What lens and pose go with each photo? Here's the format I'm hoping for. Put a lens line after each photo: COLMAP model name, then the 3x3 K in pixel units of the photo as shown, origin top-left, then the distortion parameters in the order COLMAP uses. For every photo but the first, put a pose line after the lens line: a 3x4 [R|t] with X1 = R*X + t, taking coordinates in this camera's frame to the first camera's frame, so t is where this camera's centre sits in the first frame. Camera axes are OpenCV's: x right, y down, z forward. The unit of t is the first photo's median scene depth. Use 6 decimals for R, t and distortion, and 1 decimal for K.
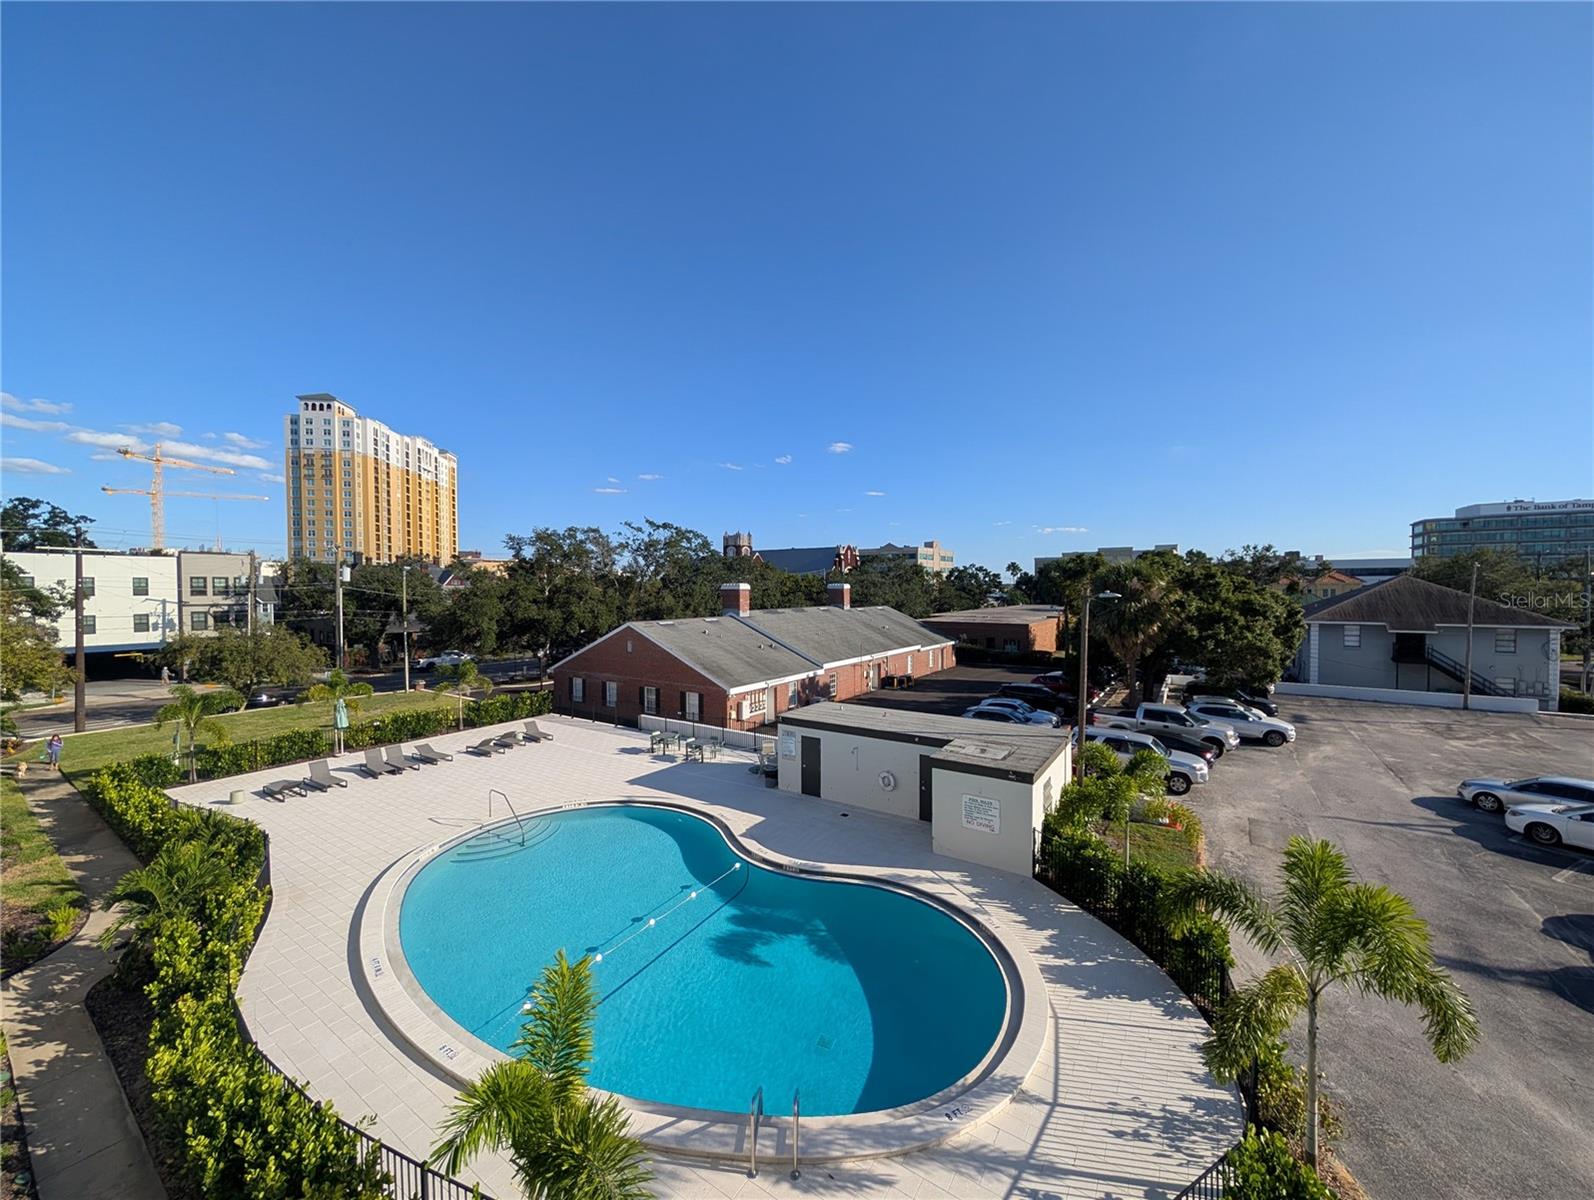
lens RADIAL K [[604.1, 0, 800.4], [0, 604.1, 604.1], [0, 0, 1]] dist [-0.003632, 0.001009]
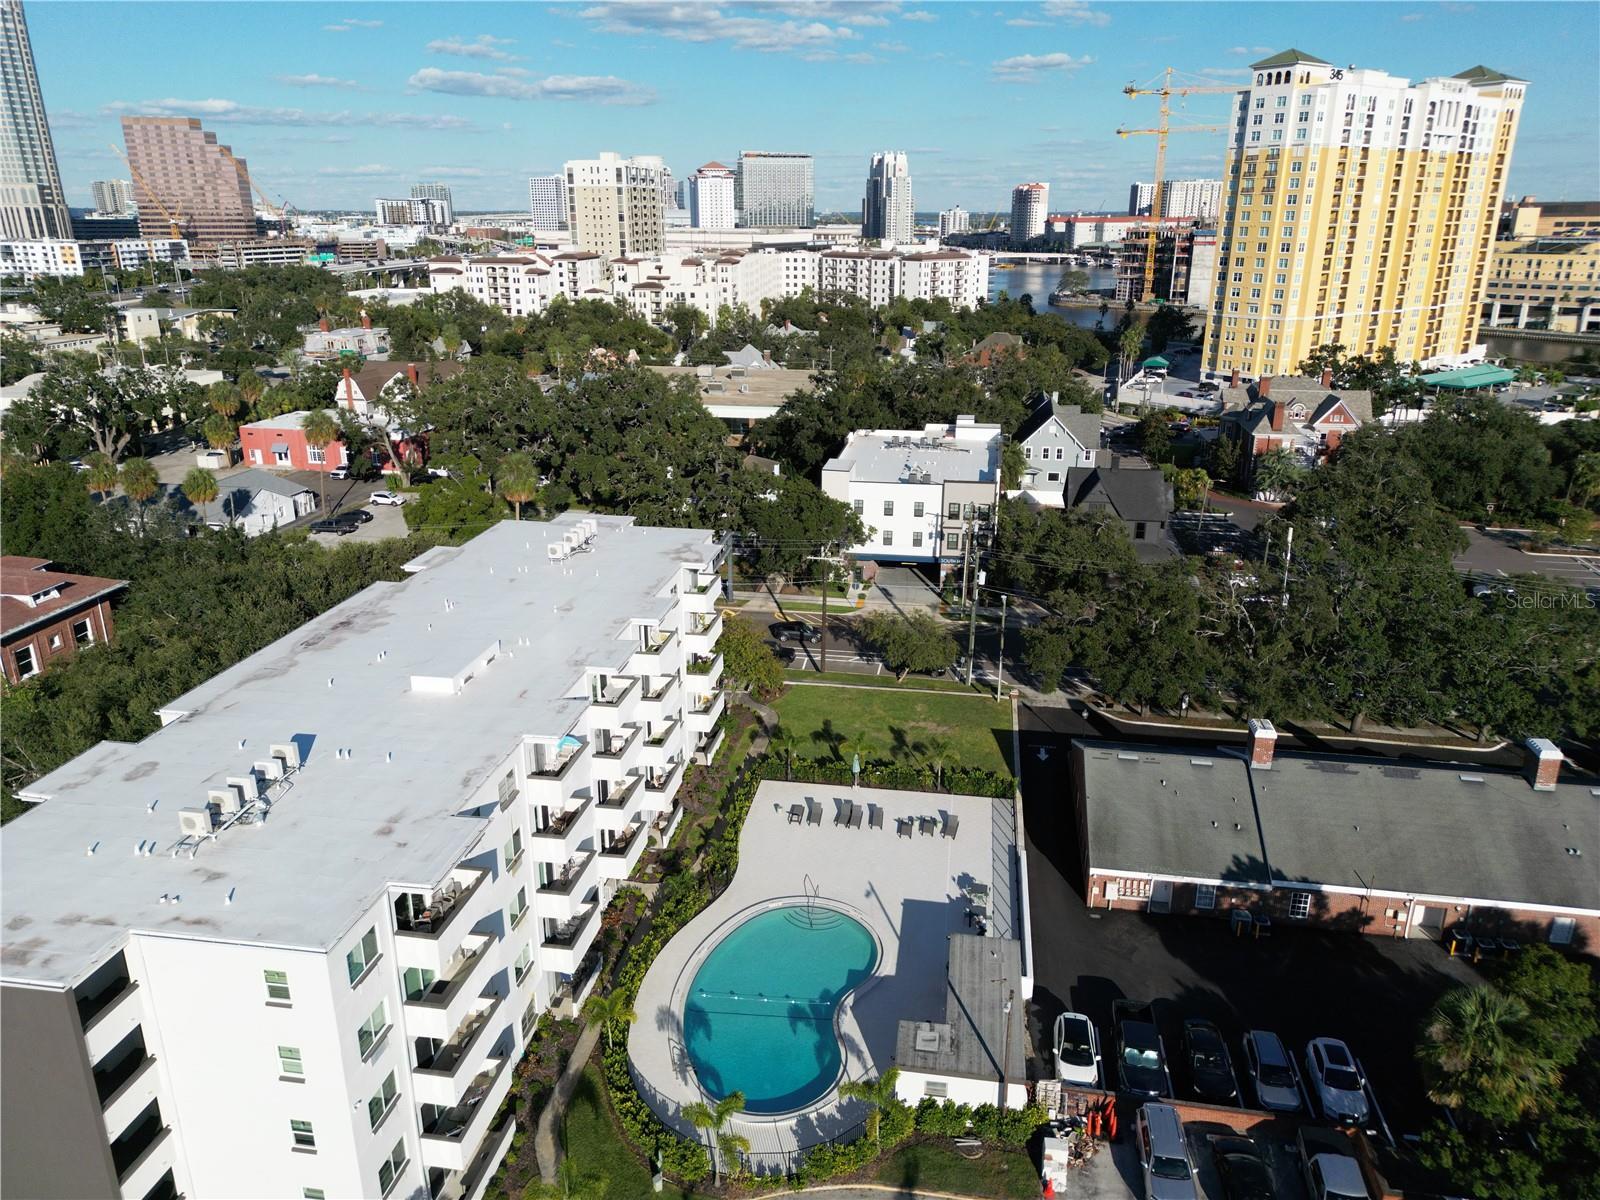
lens RADIAL K [[1121.2, 0, 795.1], [0, 1121.2, 599.1], [0, 0, 1]] dist [-0.005867, -0.004960]
pose [[0.415193, 0.297963, -0.859554, 0.809613], [-0.031554, 0.948990, 0.313724, -0.602419], [0.909186, -0.103134, 0.403416, -0.125261]]
